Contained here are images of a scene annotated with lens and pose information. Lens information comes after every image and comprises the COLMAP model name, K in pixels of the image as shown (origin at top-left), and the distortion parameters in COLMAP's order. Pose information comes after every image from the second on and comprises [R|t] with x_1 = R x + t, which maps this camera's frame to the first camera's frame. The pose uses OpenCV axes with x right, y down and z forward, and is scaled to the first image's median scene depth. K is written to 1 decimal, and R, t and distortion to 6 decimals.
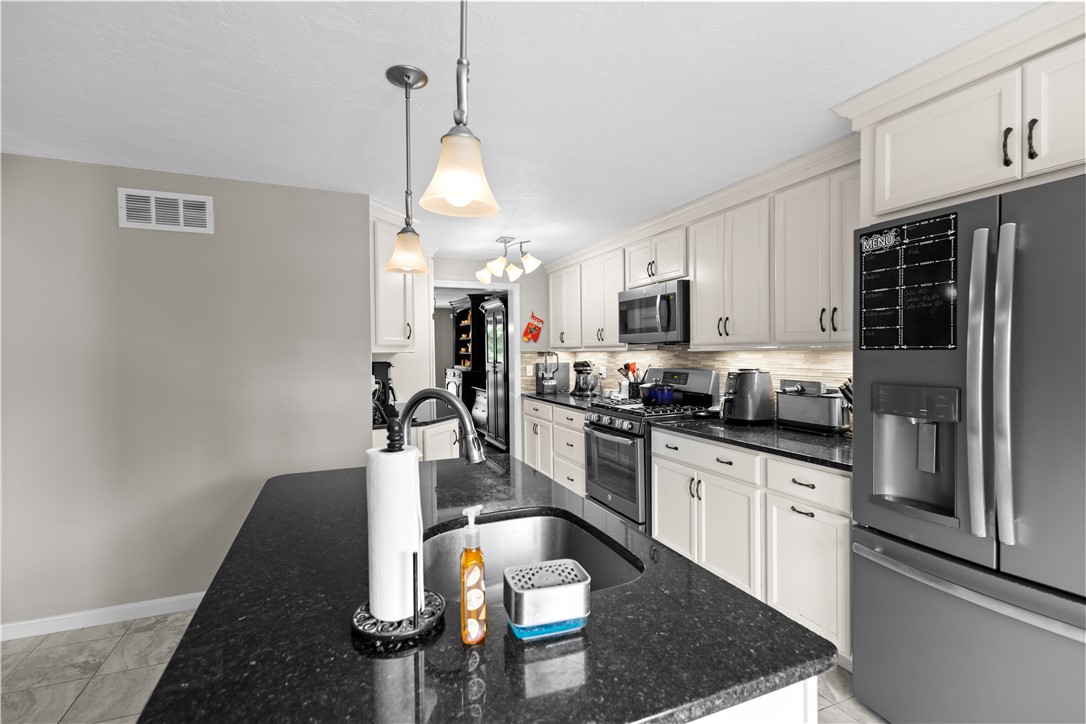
lens RADIAL K [[497.9, 0, 545.5], [0, 497.9, 361.0], [0, 0, 1]] dist [0.006419, -0.000344]
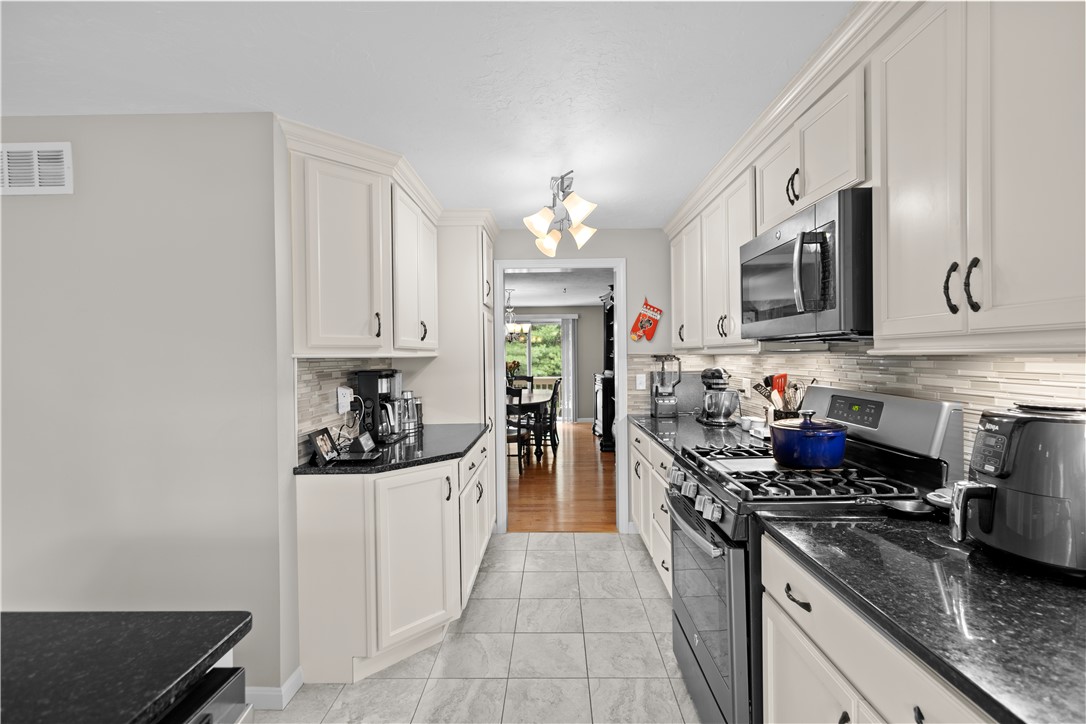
lens RADIAL K [[497.9, 0, 545.5], [0, 497.9, 361.0], [0, 0, 1]] dist [0.006419, -0.000344]
pose [[0.914997, 0.003582, -0.403446, 0.189414], [-0.005389, 0.999980, -0.003344, -0.010507], [0.403425, 0.005234, 0.914998, 0.457670]]
